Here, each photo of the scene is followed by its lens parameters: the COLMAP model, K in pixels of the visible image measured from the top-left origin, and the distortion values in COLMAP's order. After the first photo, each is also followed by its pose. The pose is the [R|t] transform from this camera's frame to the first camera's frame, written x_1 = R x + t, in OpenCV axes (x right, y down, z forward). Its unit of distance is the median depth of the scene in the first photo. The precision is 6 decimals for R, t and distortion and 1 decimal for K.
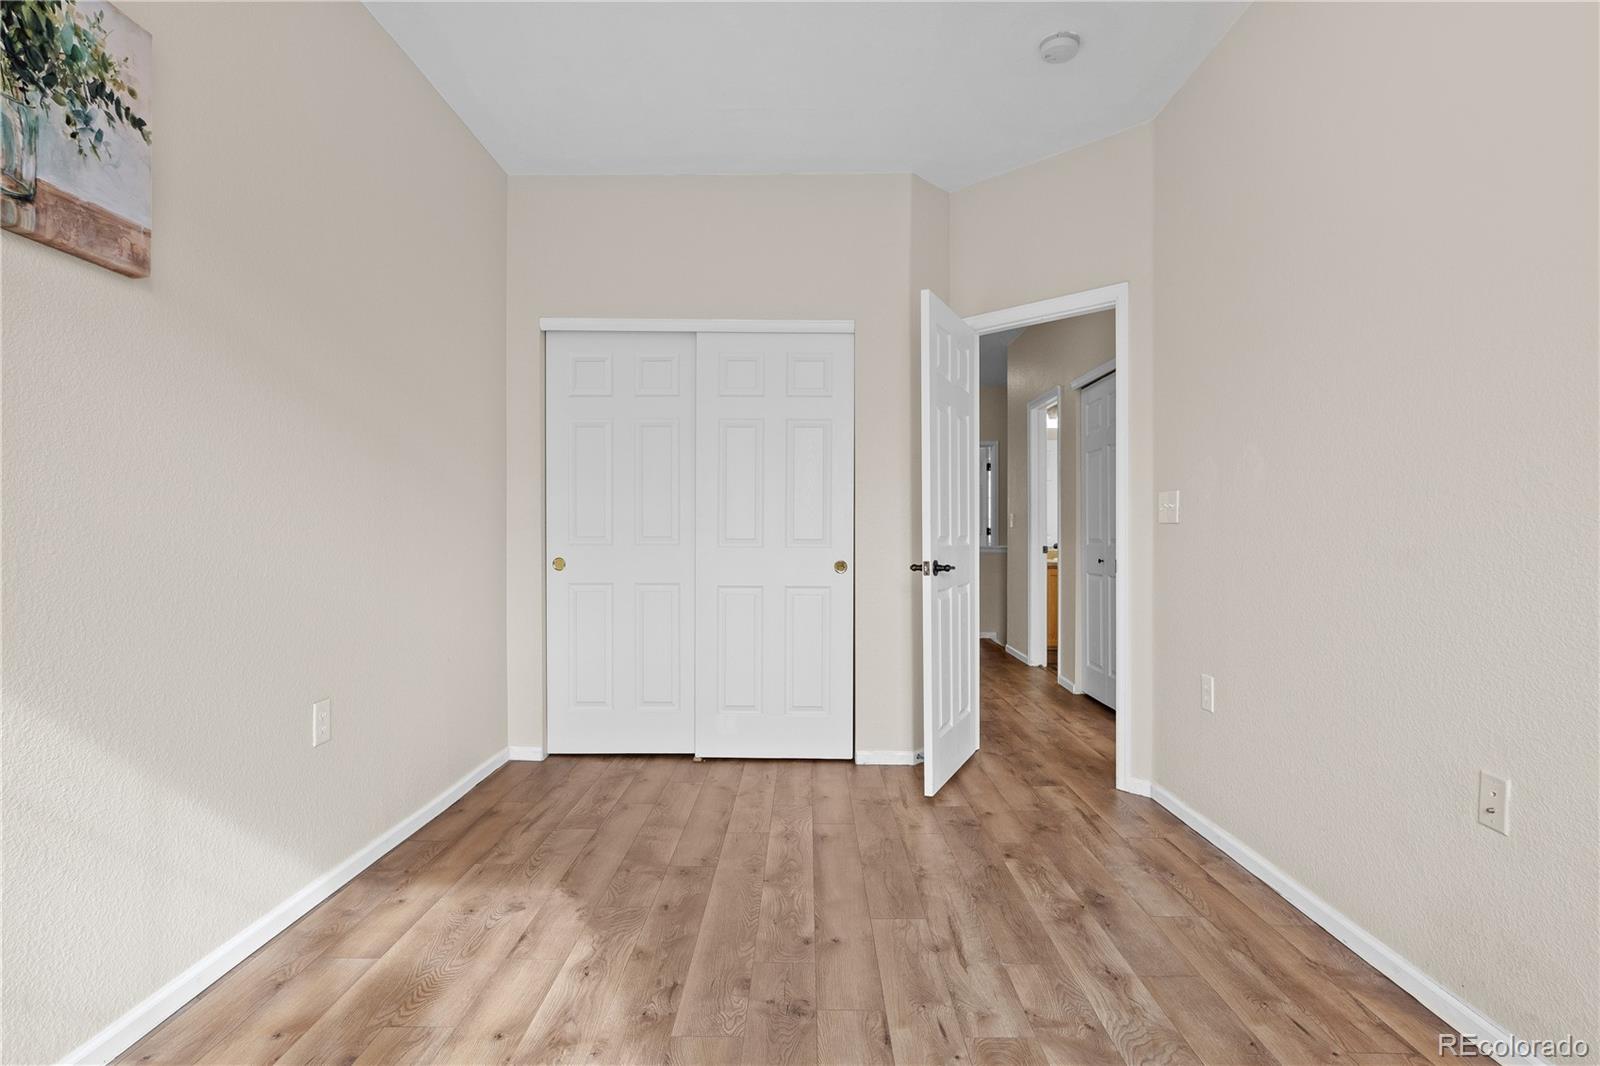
lens RADIAL K [[793.0, 0, 800.0], [0, 793.0, 533.0], [0, 0, 1]] dist [0.001303, 0.000680]
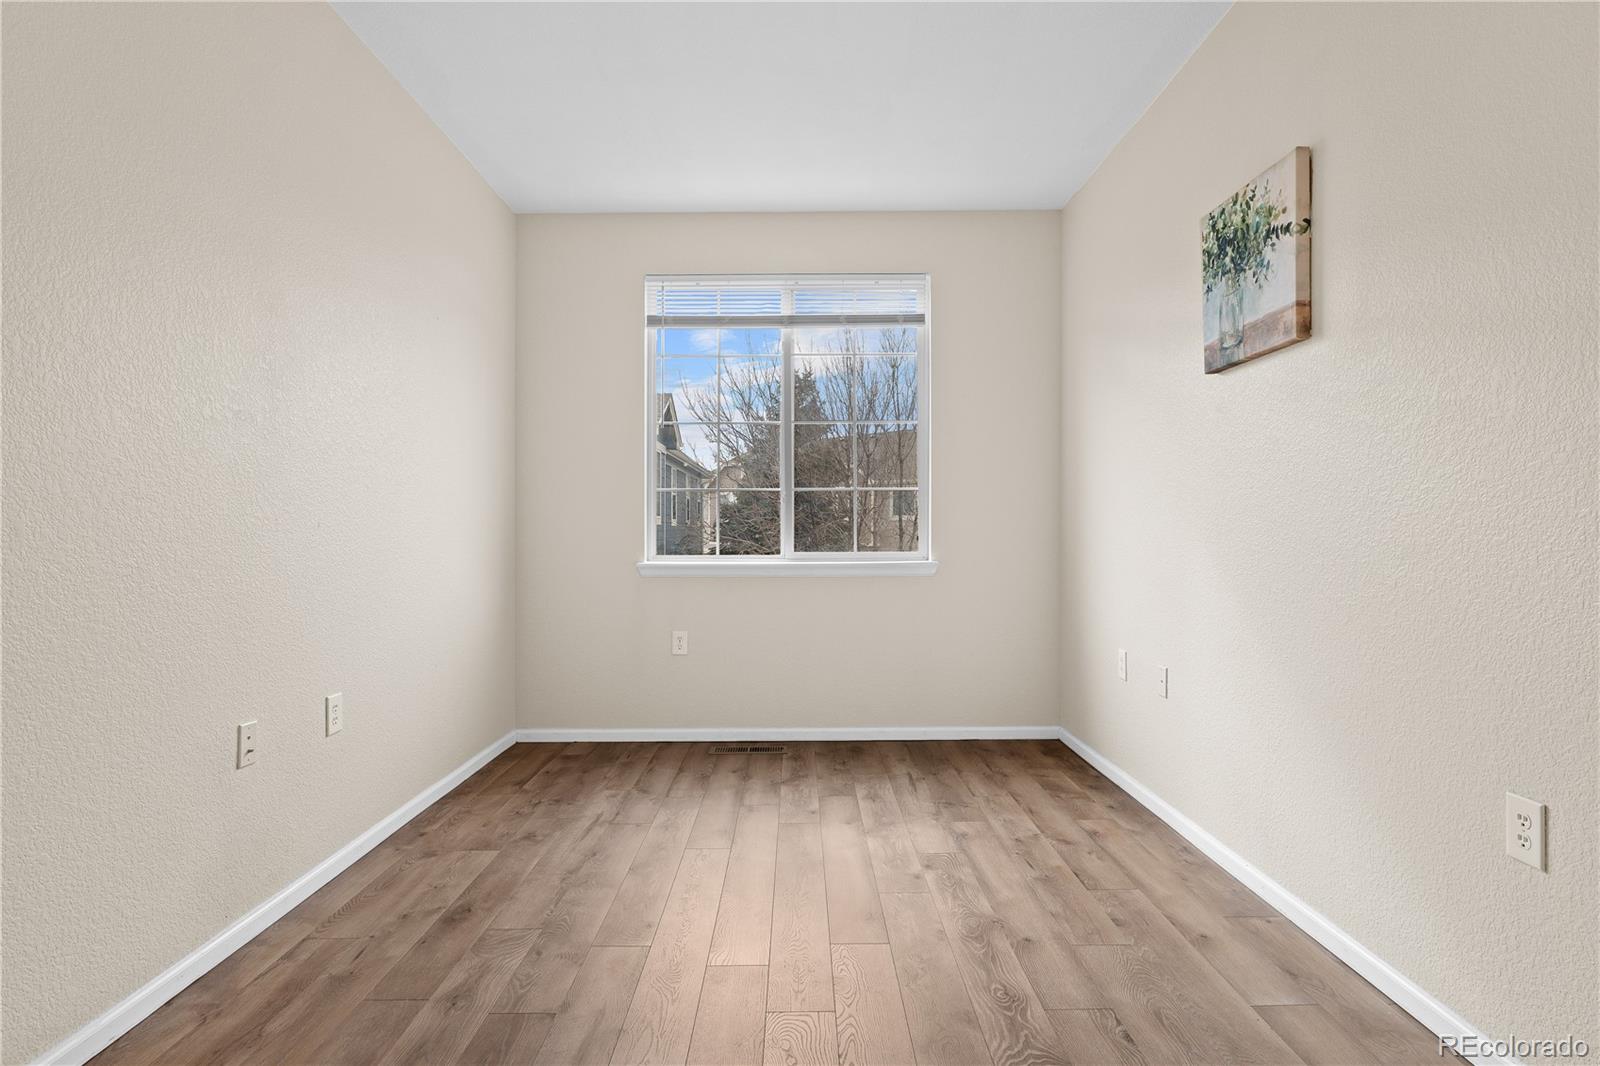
lens RADIAL K [[793.0, 0, 800.0], [0, 793.0, 533.0], [0, 0, 1]] dist [0.001303, 0.000680]
pose [[-0.999904, -0.003339, -0.013482, -0.003582], [-0.003291, 0.999988, -0.003590, 0.000248], [0.013494, -0.003545, -0.999903, 2.430988]]
